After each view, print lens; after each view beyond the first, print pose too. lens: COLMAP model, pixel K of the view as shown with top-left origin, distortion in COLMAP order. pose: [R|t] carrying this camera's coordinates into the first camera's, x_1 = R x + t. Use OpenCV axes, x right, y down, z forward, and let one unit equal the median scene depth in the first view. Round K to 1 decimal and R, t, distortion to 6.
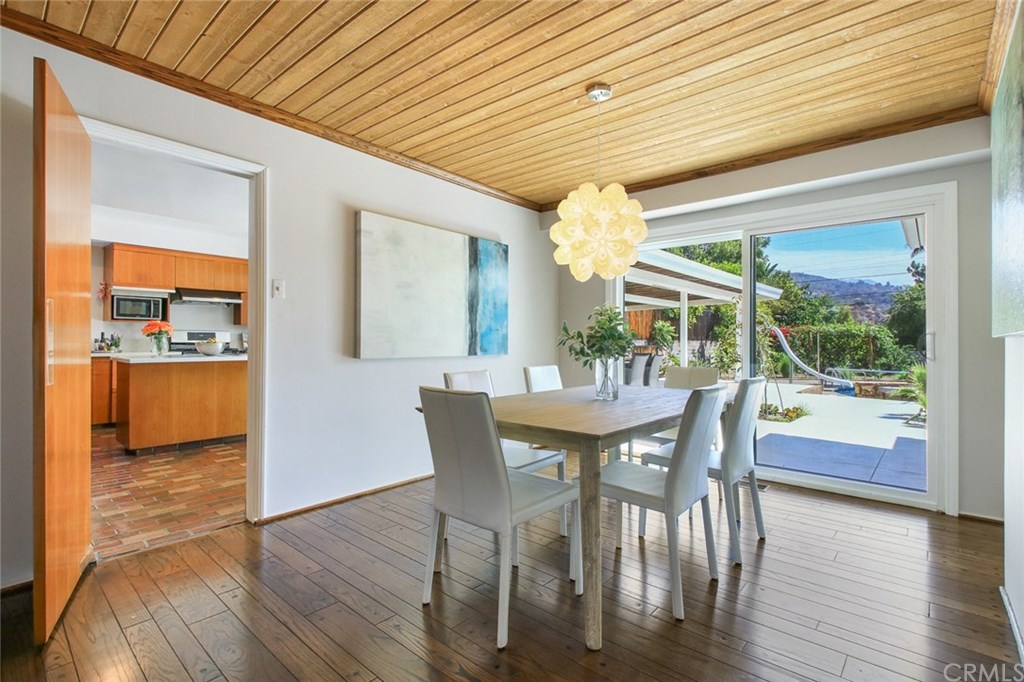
lens RADIAL K [[491.6, 0, 504.6], [0, 491.6, 349.7], [0, 0, 1]] dist [-0.015903, -0.006840]
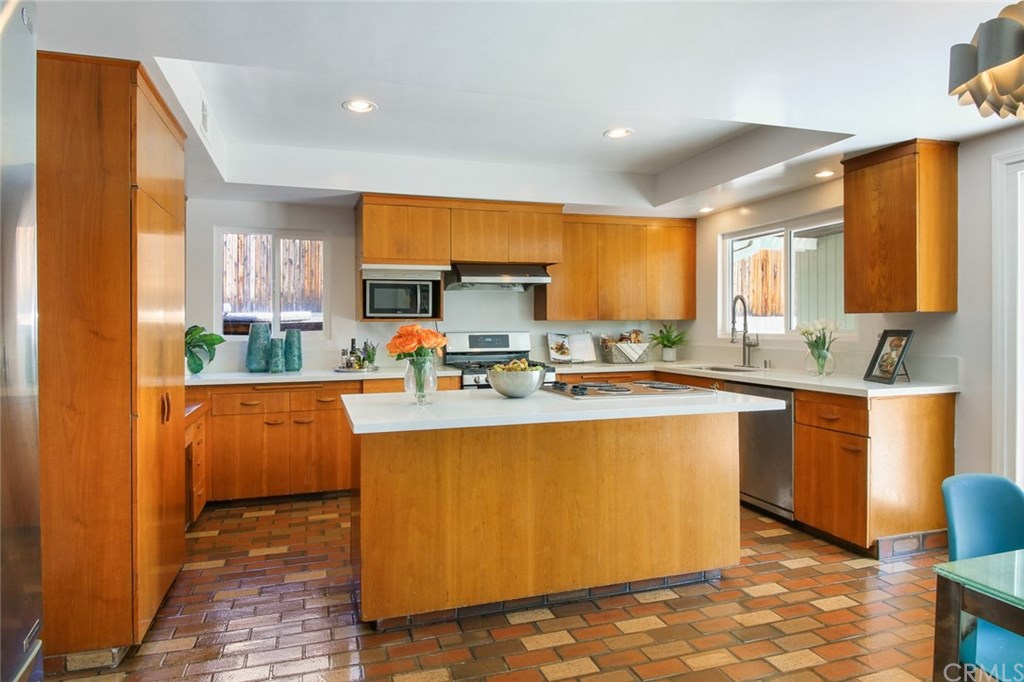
lens RADIAL K [[593.9, 0, 511.3], [0, 593.9, 334.8], [0, 0, 1]] dist [0.004670, 0.000346]
pose [[0.878533, -0.011159, -0.477552, -0.277178], [0.009013, 0.999936, -0.006783, -0.033665], [0.477598, 0.001655, 0.878577, 0.415266]]
